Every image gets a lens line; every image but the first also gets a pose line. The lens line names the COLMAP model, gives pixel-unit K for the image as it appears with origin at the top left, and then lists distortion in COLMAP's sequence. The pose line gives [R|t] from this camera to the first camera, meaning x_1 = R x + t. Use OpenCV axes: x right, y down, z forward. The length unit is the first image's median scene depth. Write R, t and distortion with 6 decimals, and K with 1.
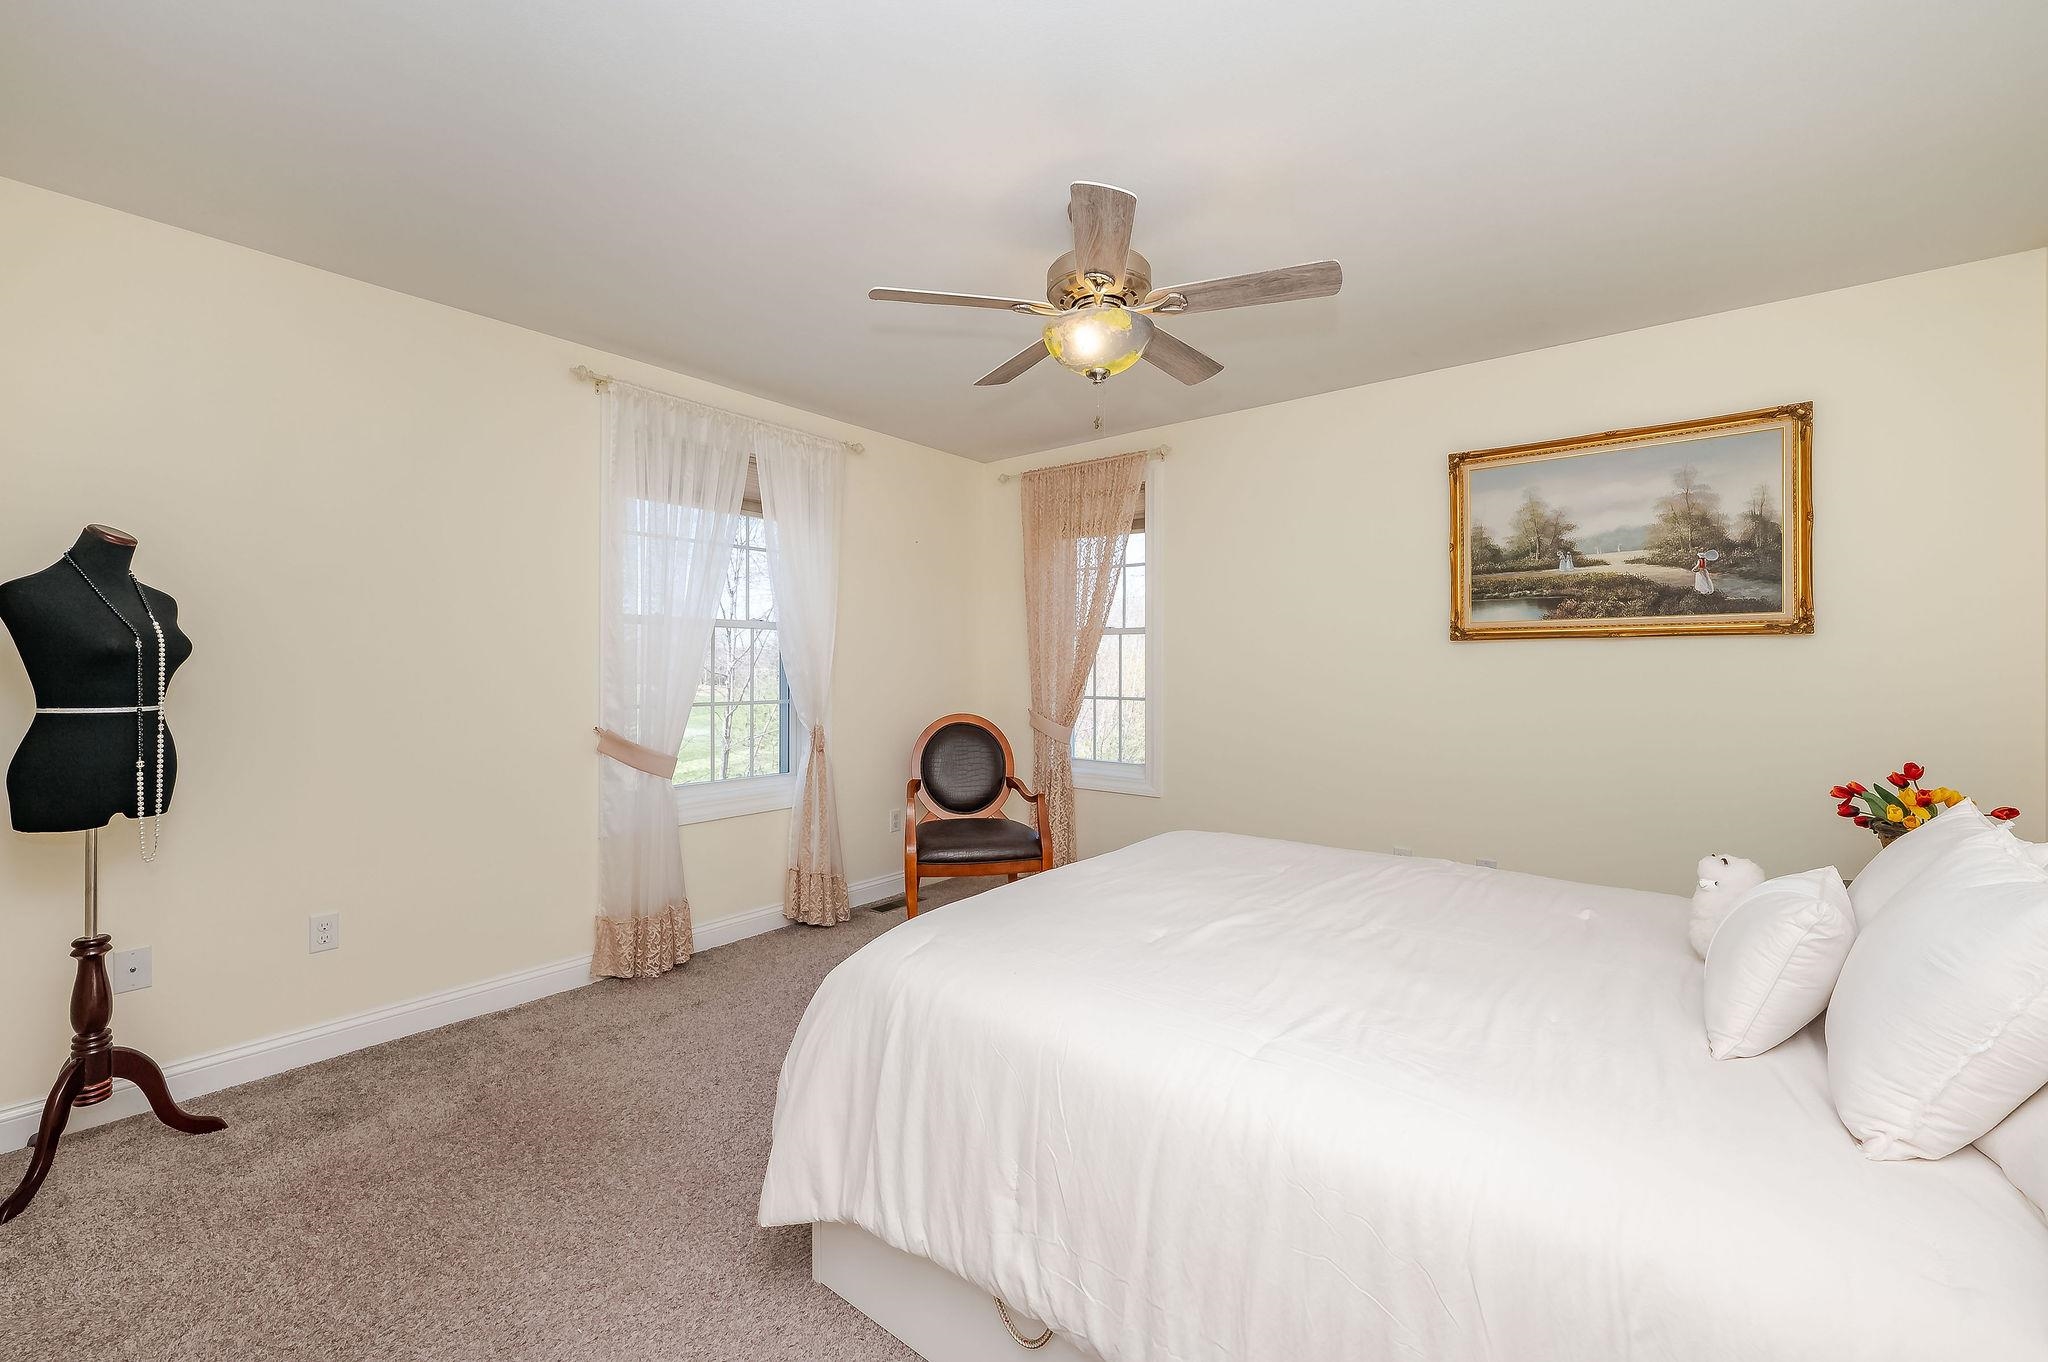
lens RADIAL K [[825.6, 0, 1030.3], [0, 825.6, 674.3], [0, 0, 1]] dist [0.000479, 0.000465]
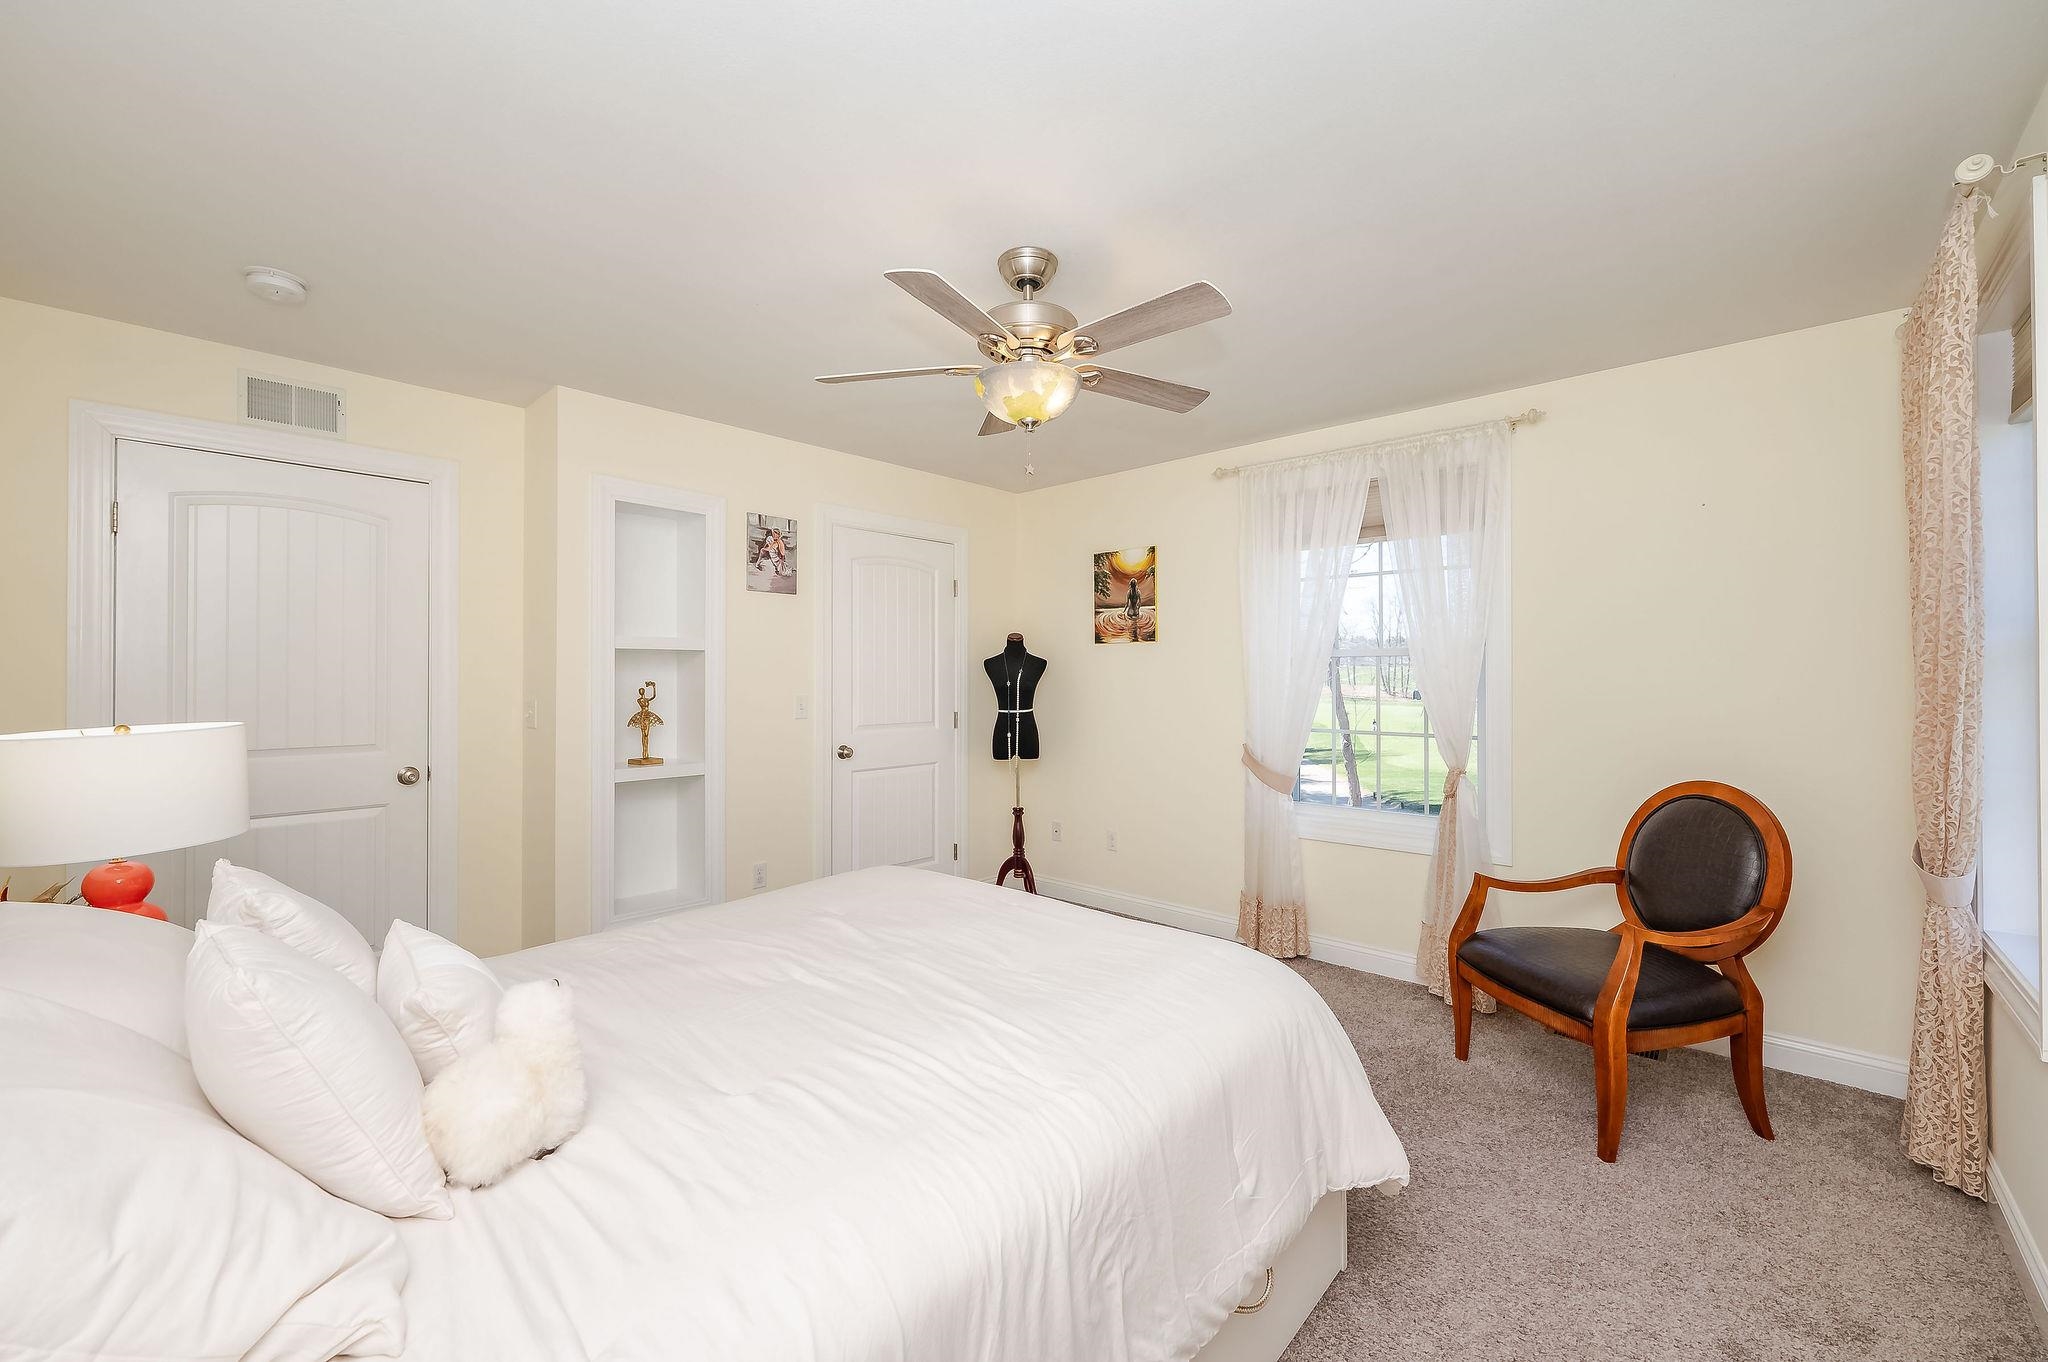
lens RADIAL K [[825.6, 0, 1030.7], [0, 825.6, 672.6], [0, 0, 1]] dist [0.000479, 0.000465]
pose [[-0.068197, 0.004591, -0.997661, 0.756642], [0.000580, 0.999989, 0.004562, -0.048518], [0.997672, -0.000267, -0.068199, 0.750361]]
